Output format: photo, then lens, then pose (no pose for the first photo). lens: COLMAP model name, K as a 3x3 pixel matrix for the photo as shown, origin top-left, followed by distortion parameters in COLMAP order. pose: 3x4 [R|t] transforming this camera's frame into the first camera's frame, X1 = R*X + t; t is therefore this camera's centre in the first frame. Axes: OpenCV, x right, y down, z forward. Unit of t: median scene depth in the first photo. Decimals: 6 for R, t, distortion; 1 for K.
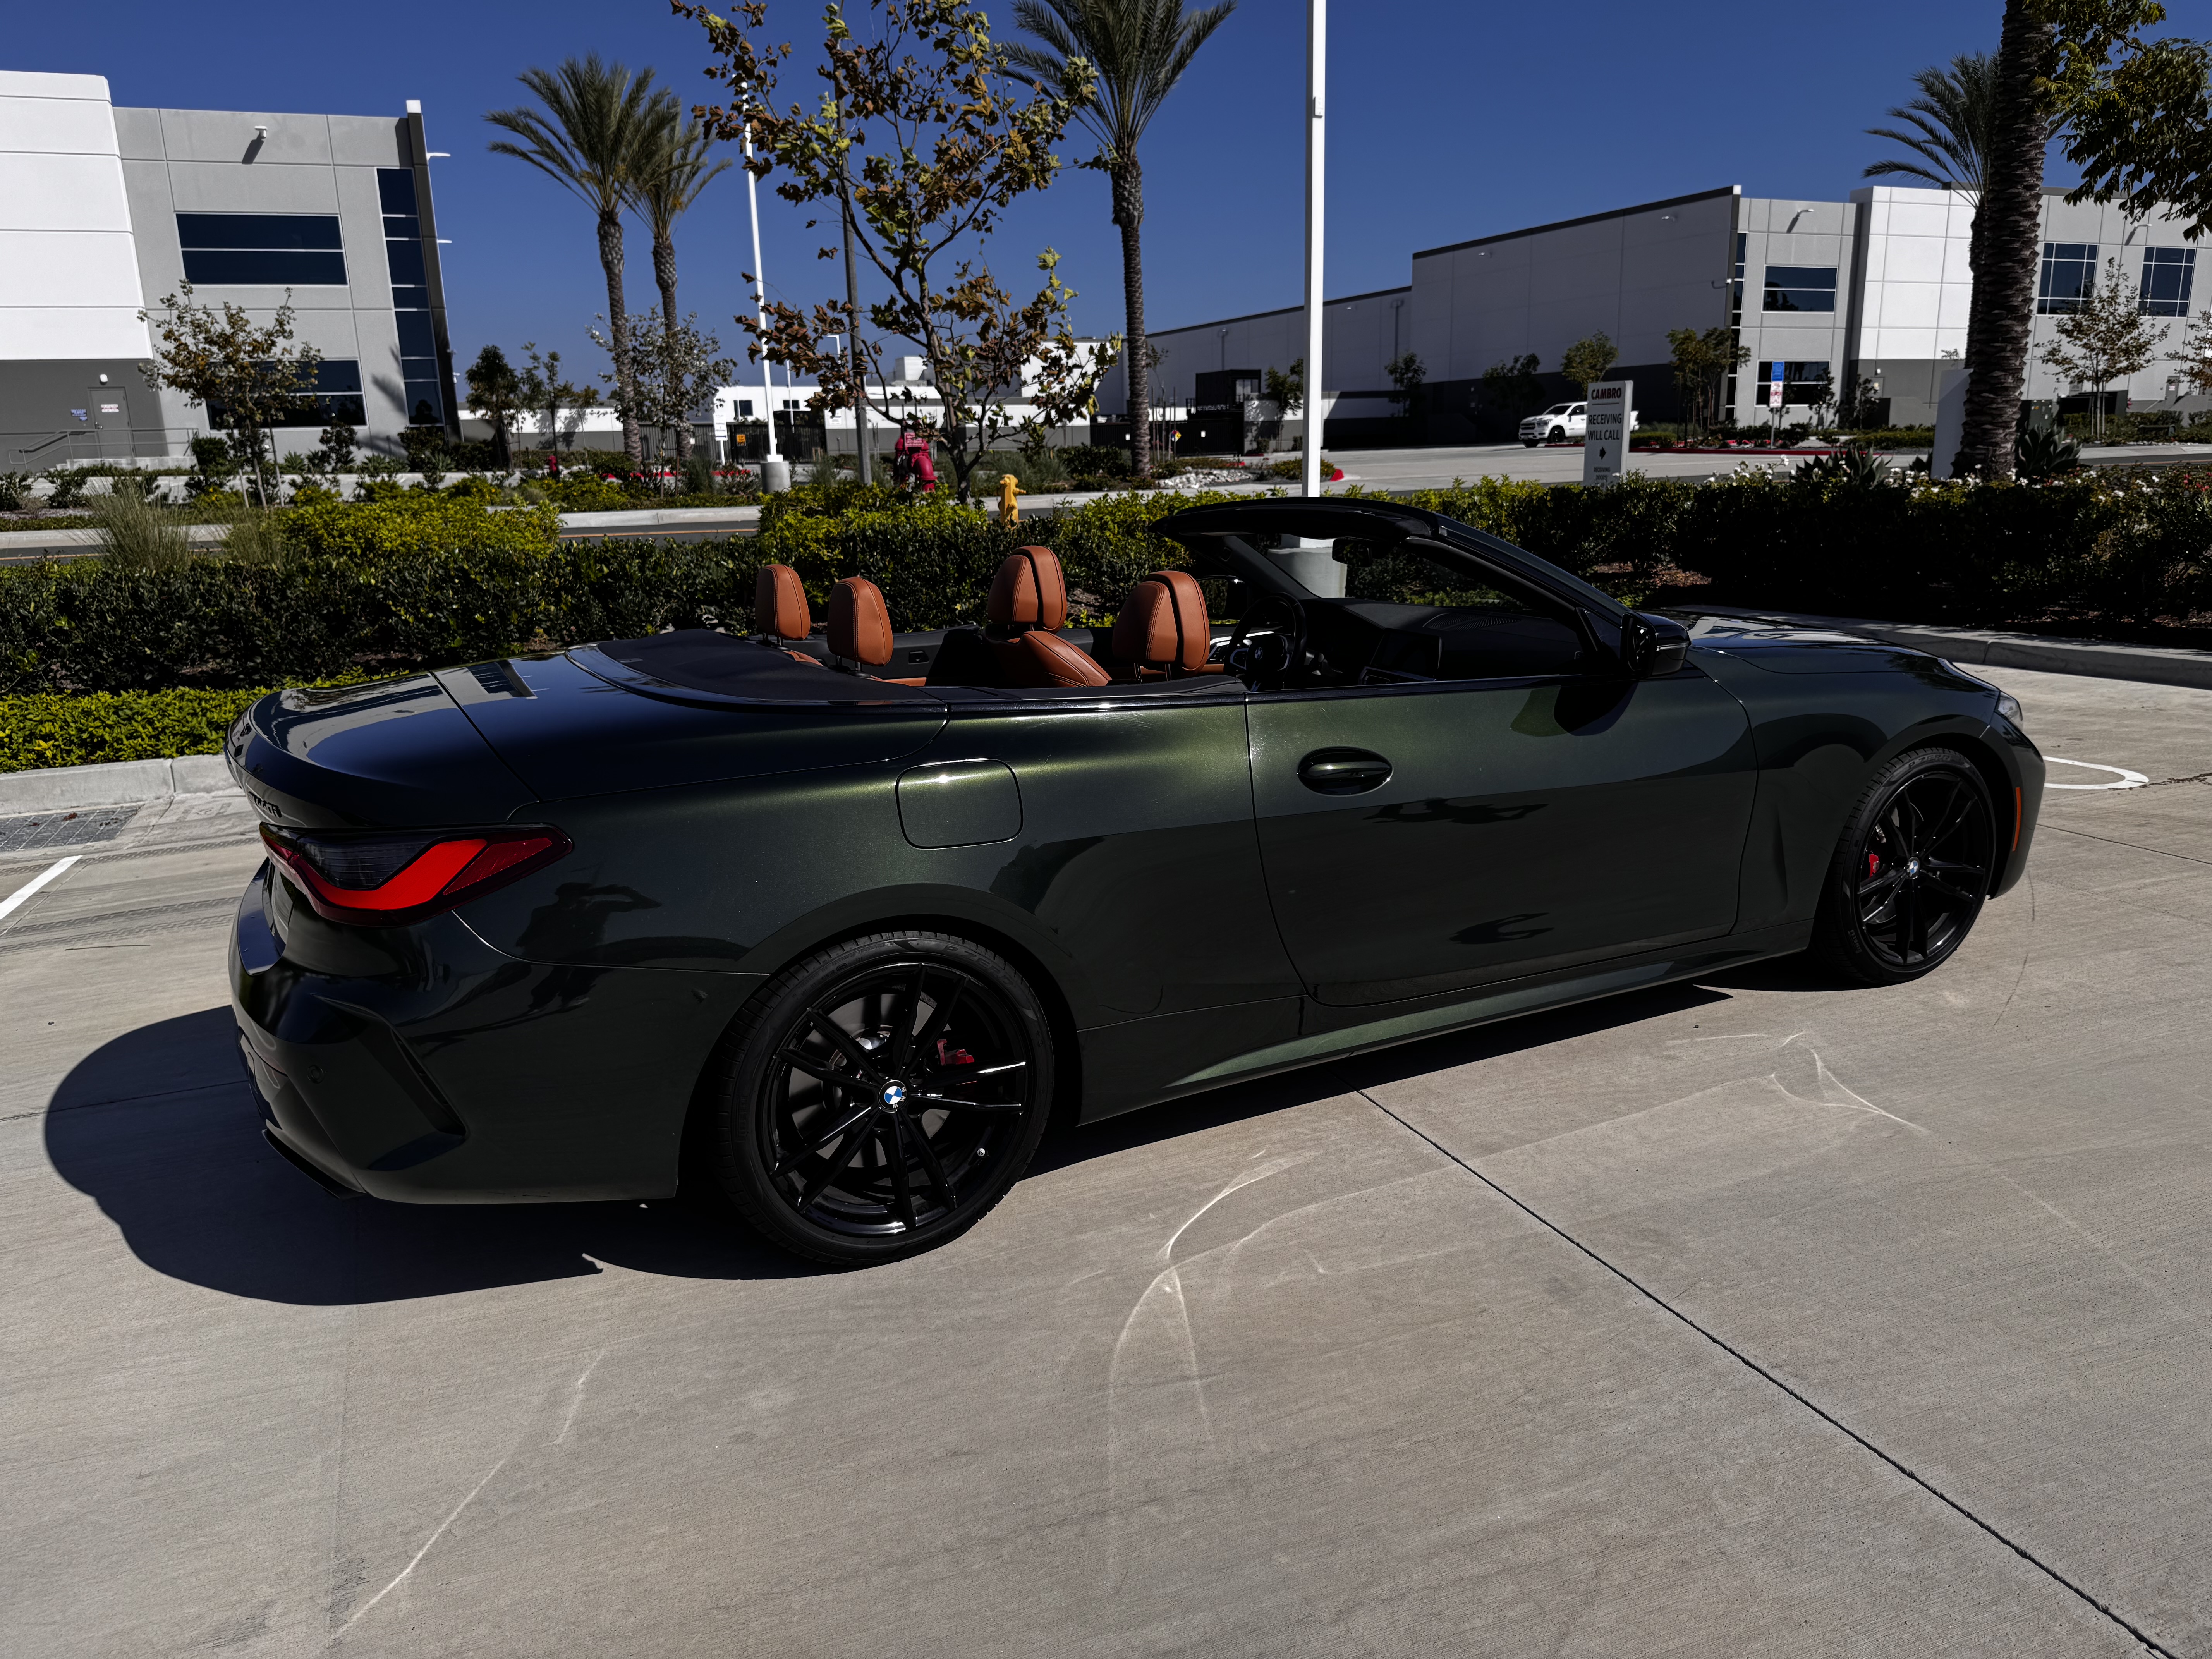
lens RADIAL K [[1581.8, 0, 1134.9], [0, 1581.8, 825.7], [0, 0, 1]] dist [0.028699, -0.042707]
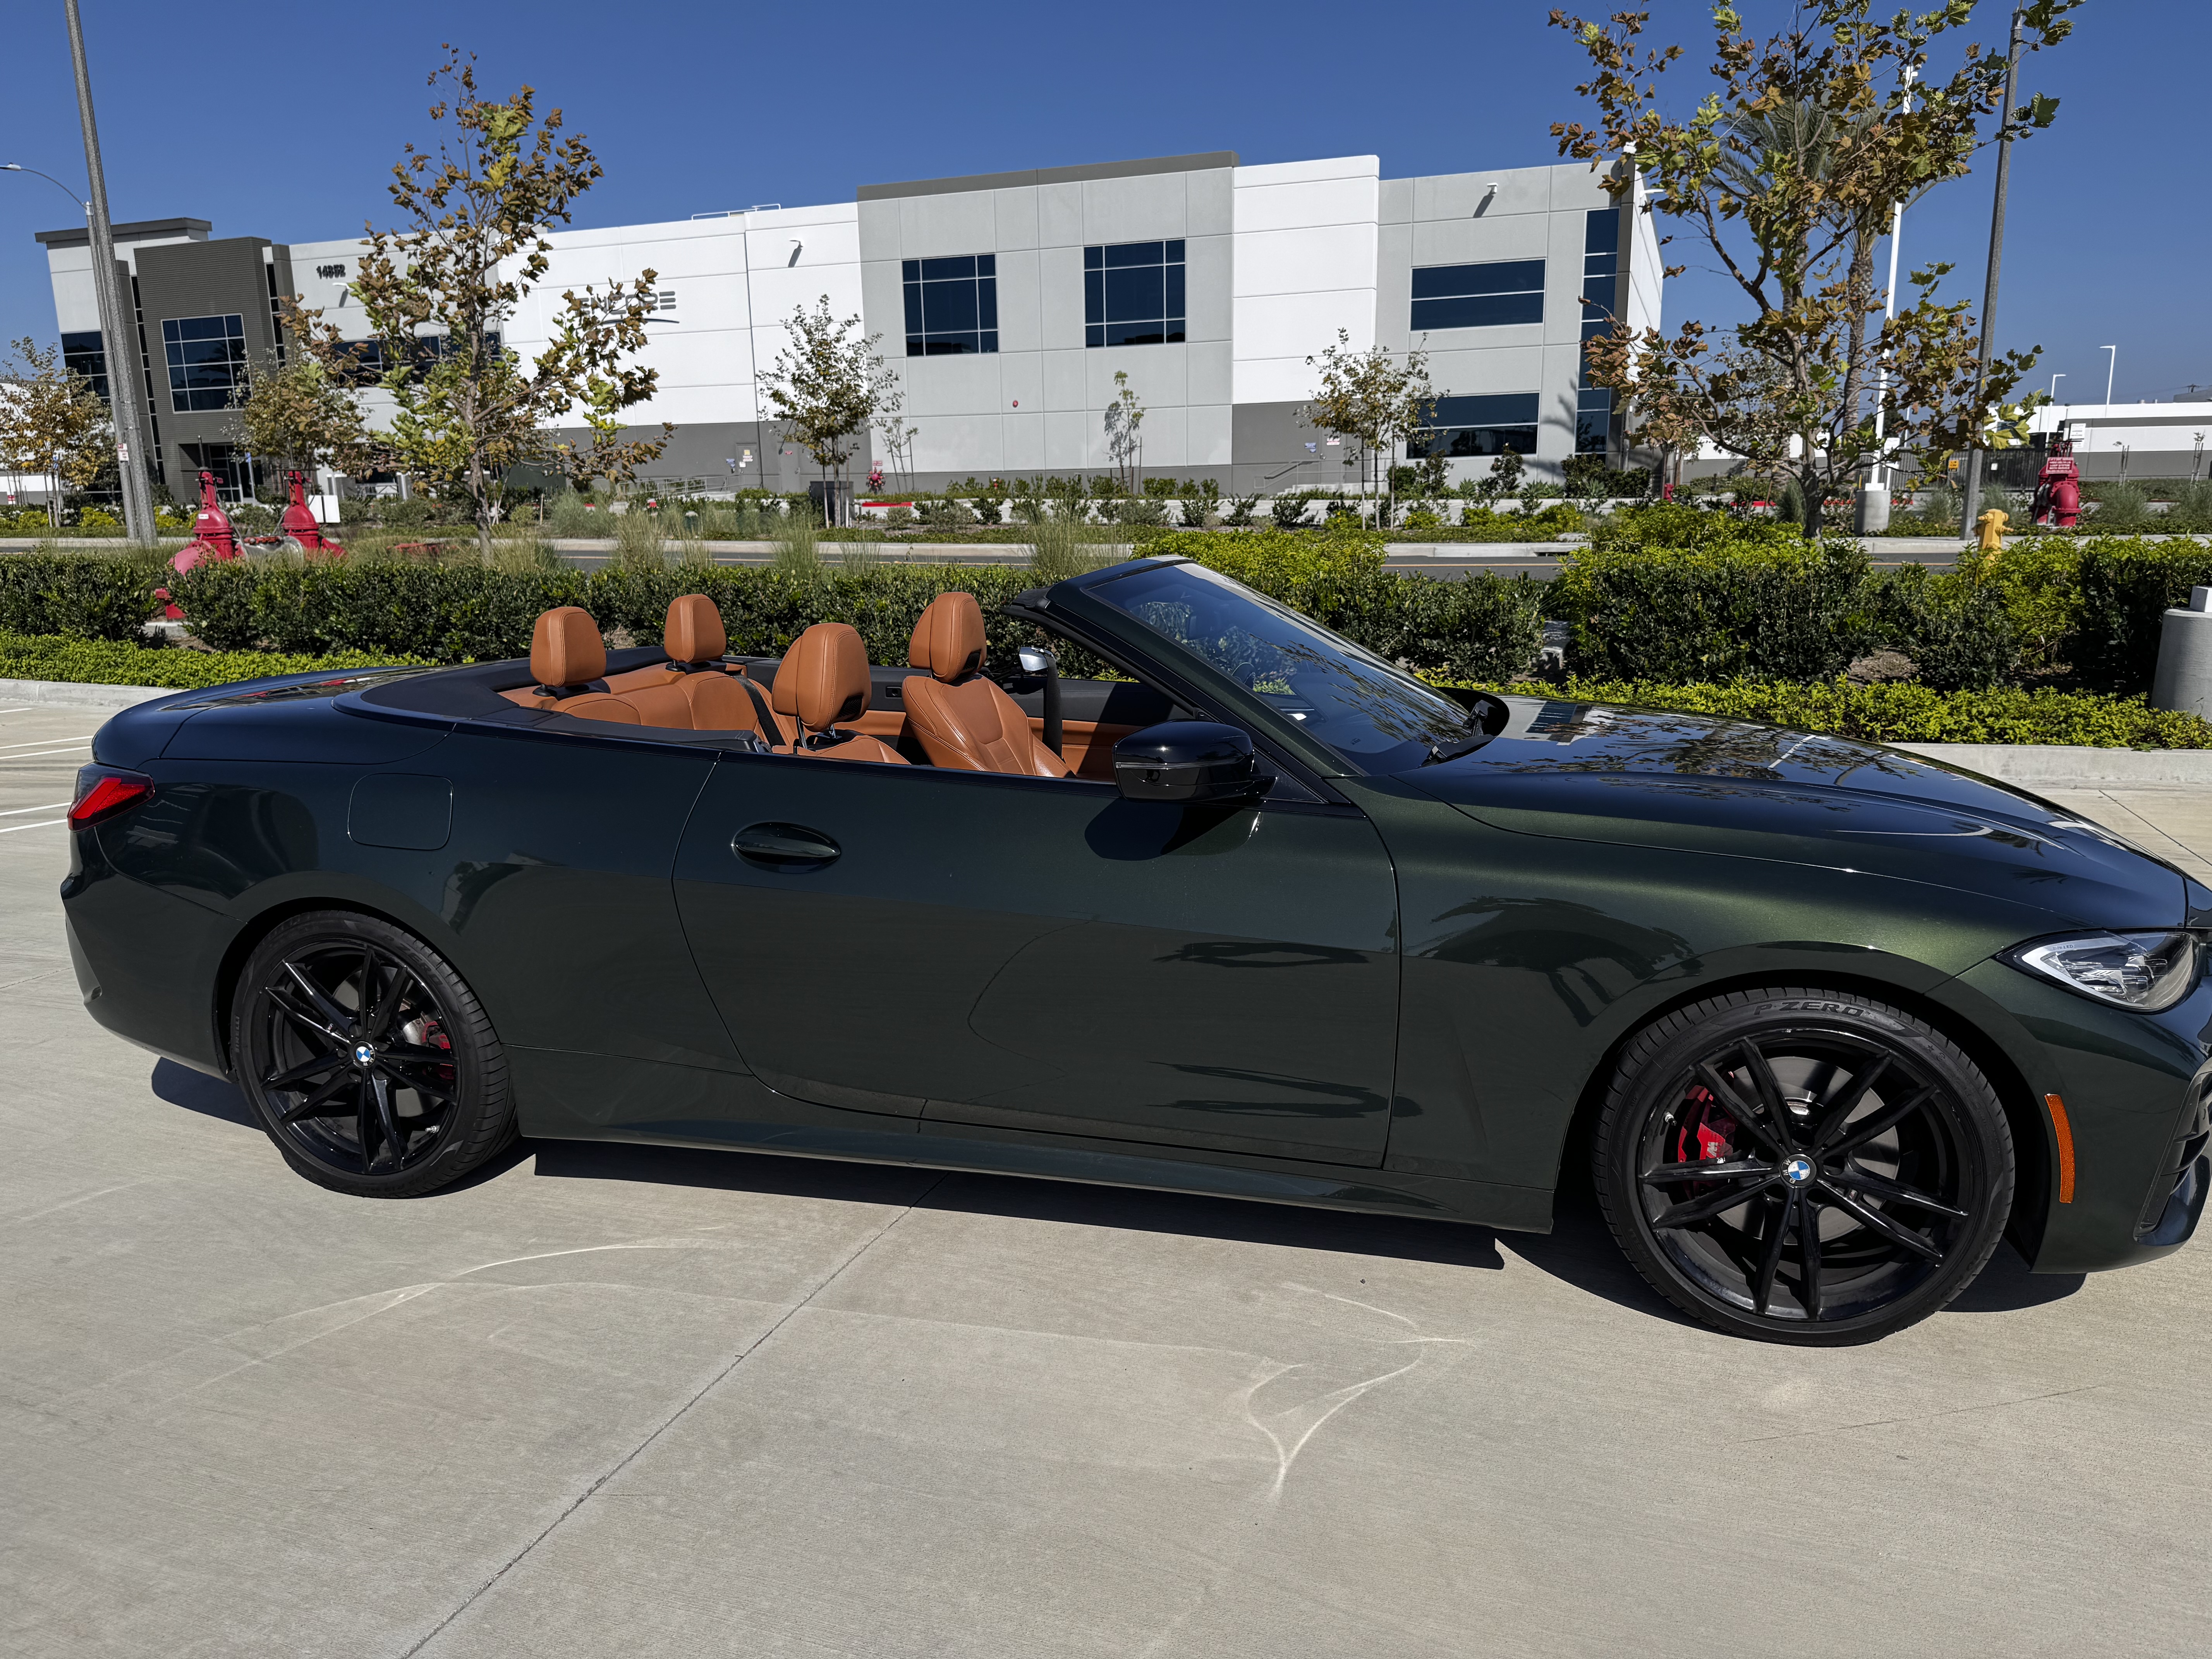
lens RADIAL K [[1551.7, 0, 1127.4], [0, 1551.7, 852.7], [0, 0, 1]] dist [0.112818, -0.173163]
pose [[0.734221, 0.162488, -0.659179, 0.101517], [-0.160260, 0.984979, 0.064294, -0.014073], [0.659724, 0.058434, 0.749233, 0.051129]]
